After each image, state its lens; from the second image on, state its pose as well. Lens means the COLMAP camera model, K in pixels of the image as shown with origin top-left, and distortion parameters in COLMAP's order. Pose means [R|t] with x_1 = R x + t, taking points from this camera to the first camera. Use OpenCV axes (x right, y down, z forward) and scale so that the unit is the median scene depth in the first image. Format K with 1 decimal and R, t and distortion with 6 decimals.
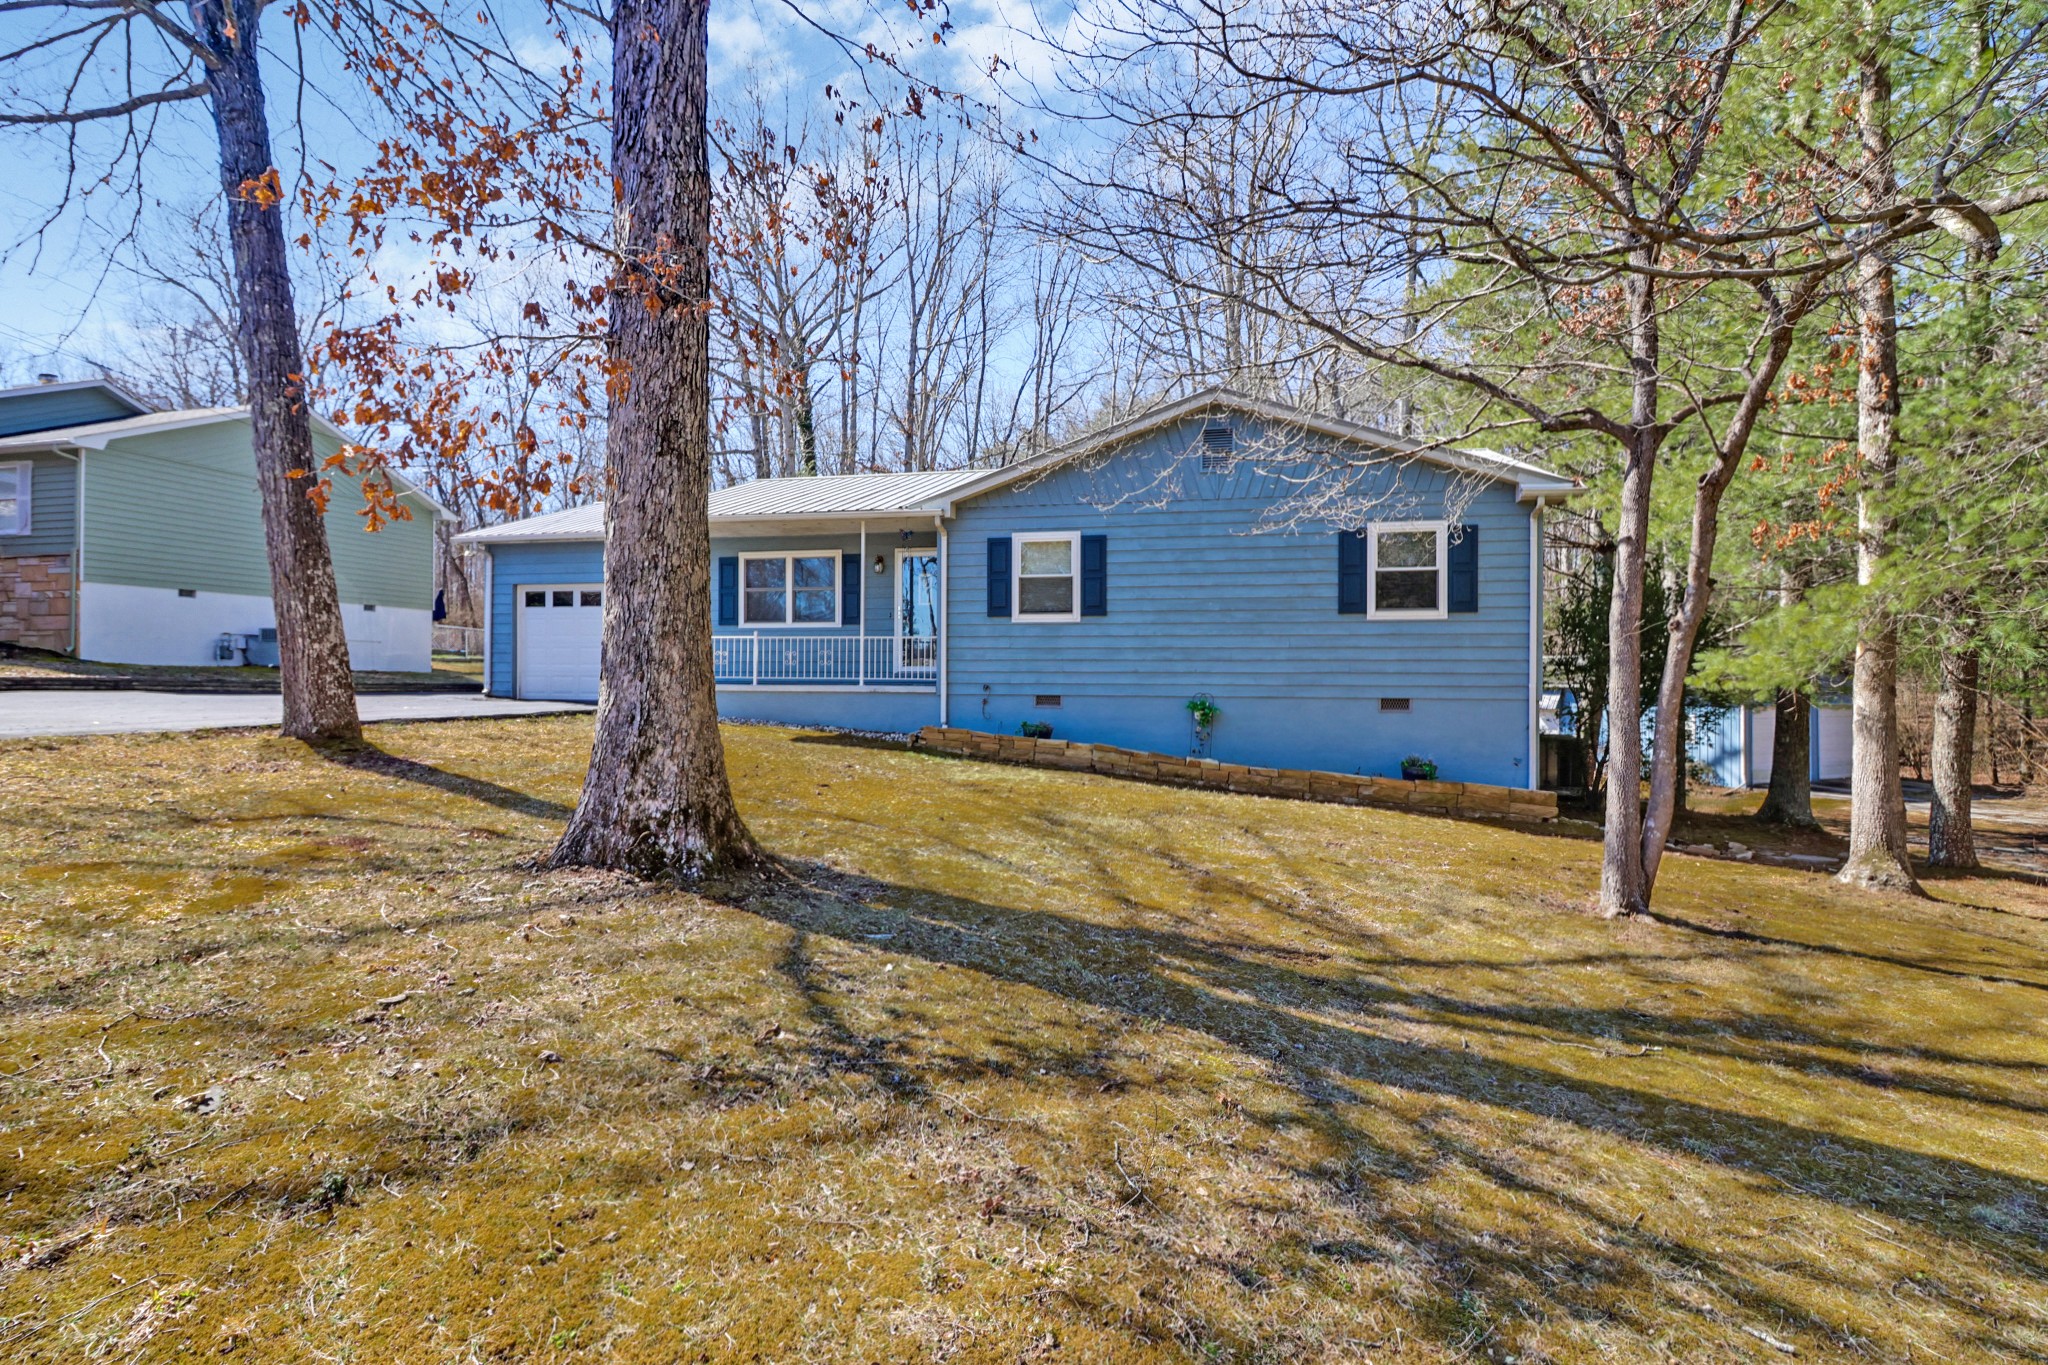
lens RADIAL K [[947.4, 0, 1025.0], [0, 947.4, 679.2], [0, 0, 1]] dist [-0.002451, -0.000449]
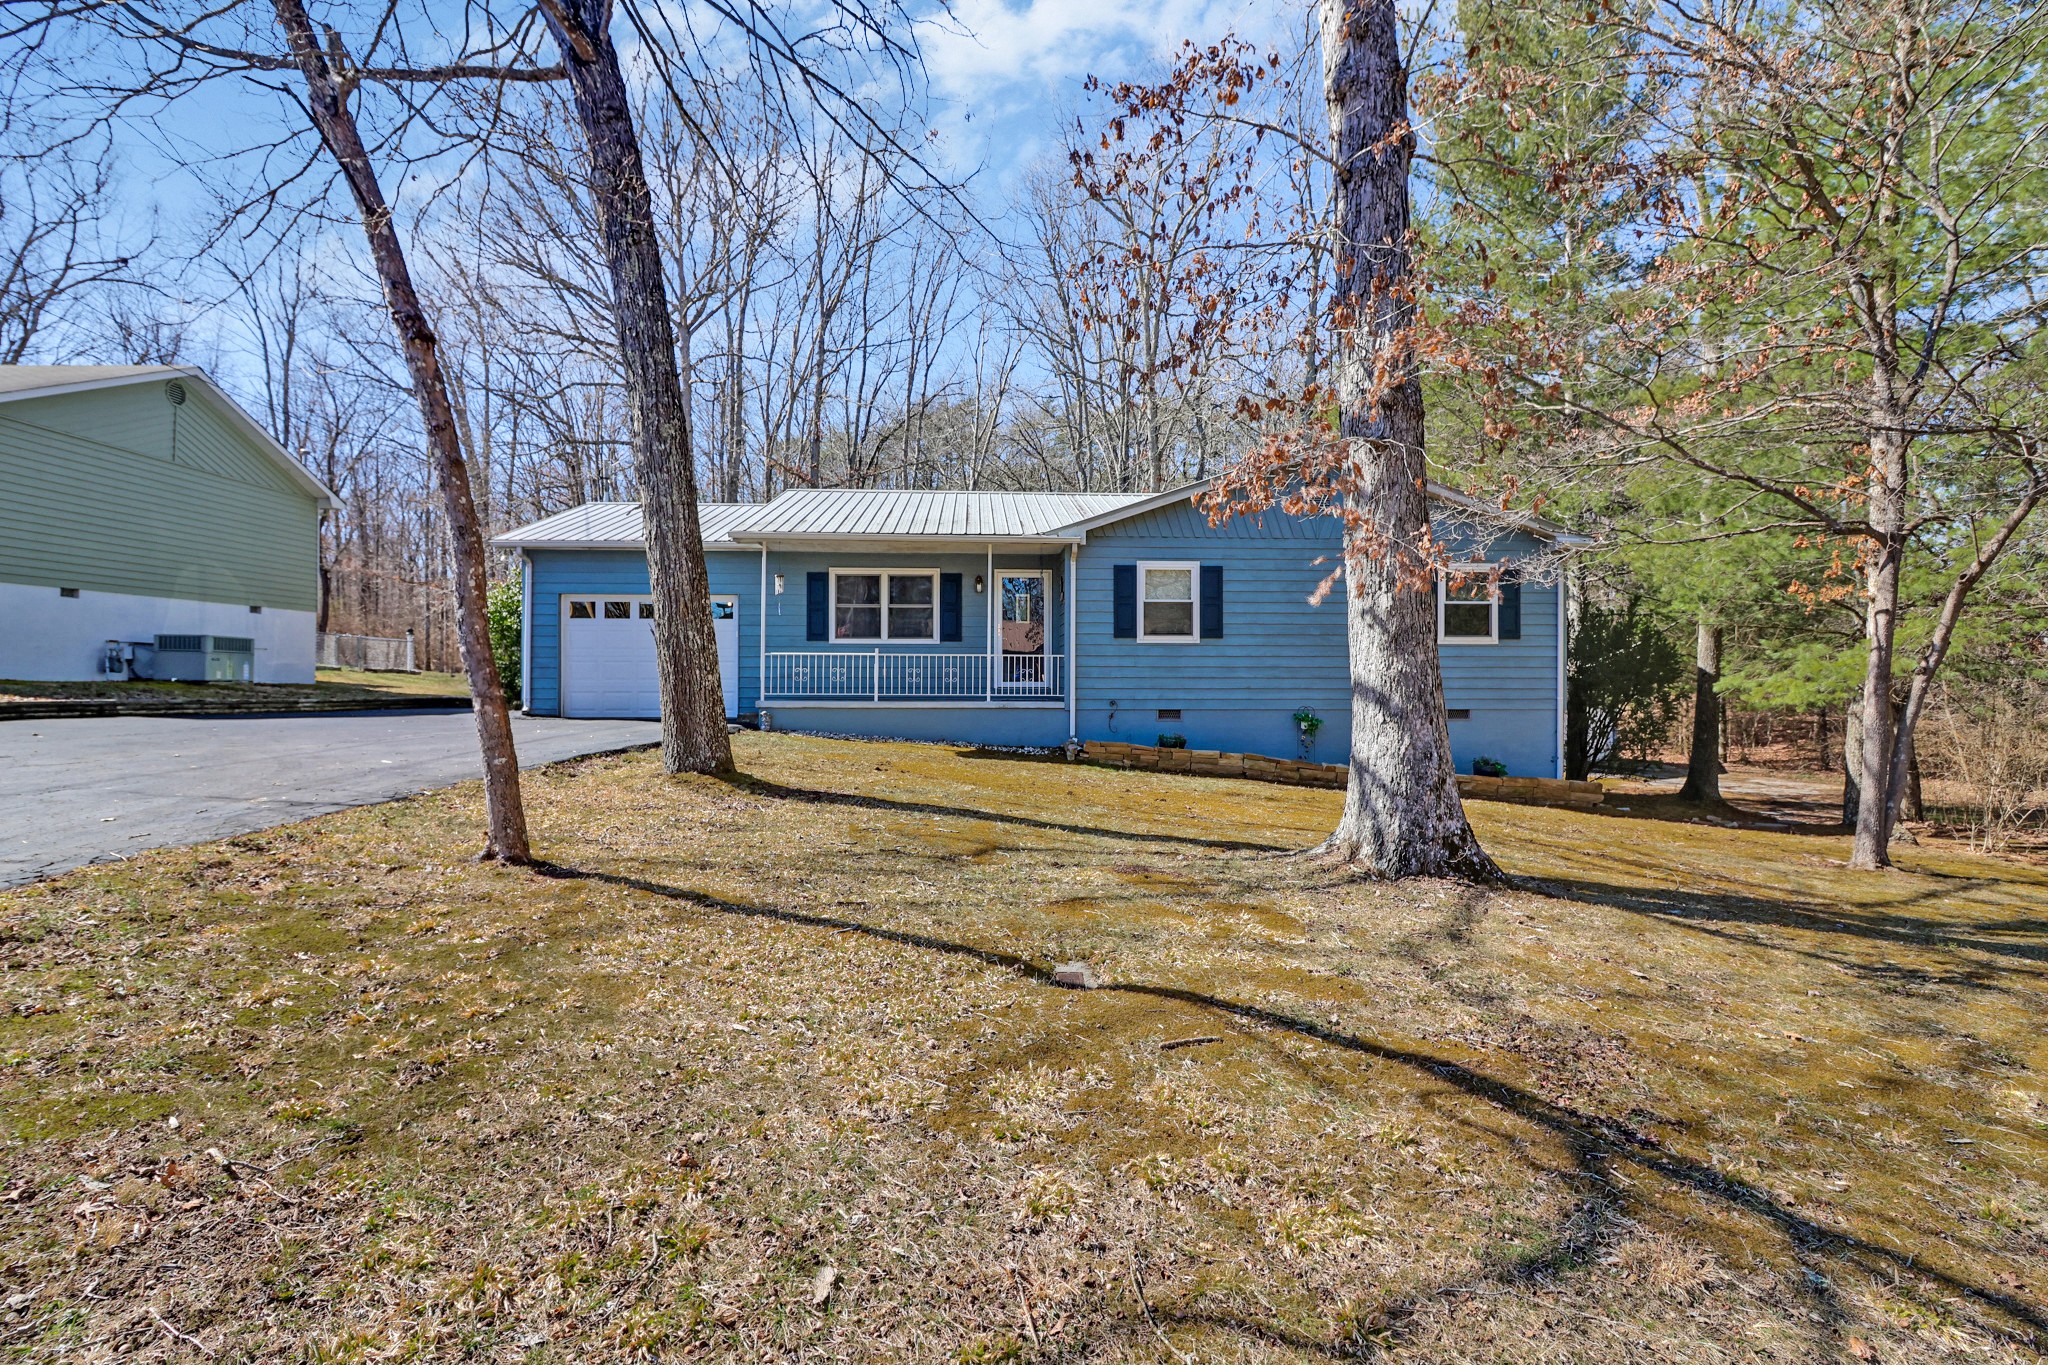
lens RADIAL K [[947.4, 0, 1016.7], [0, 947.4, 681.4], [0, 0, 1]] dist [-0.002451, -0.000449]
pose [[0.962930, -0.004945, 0.269706, -0.443650], [0.003514, 0.999977, 0.005786, -0.022361], [-0.269728, -0.004624, 0.962925, -0.016562]]
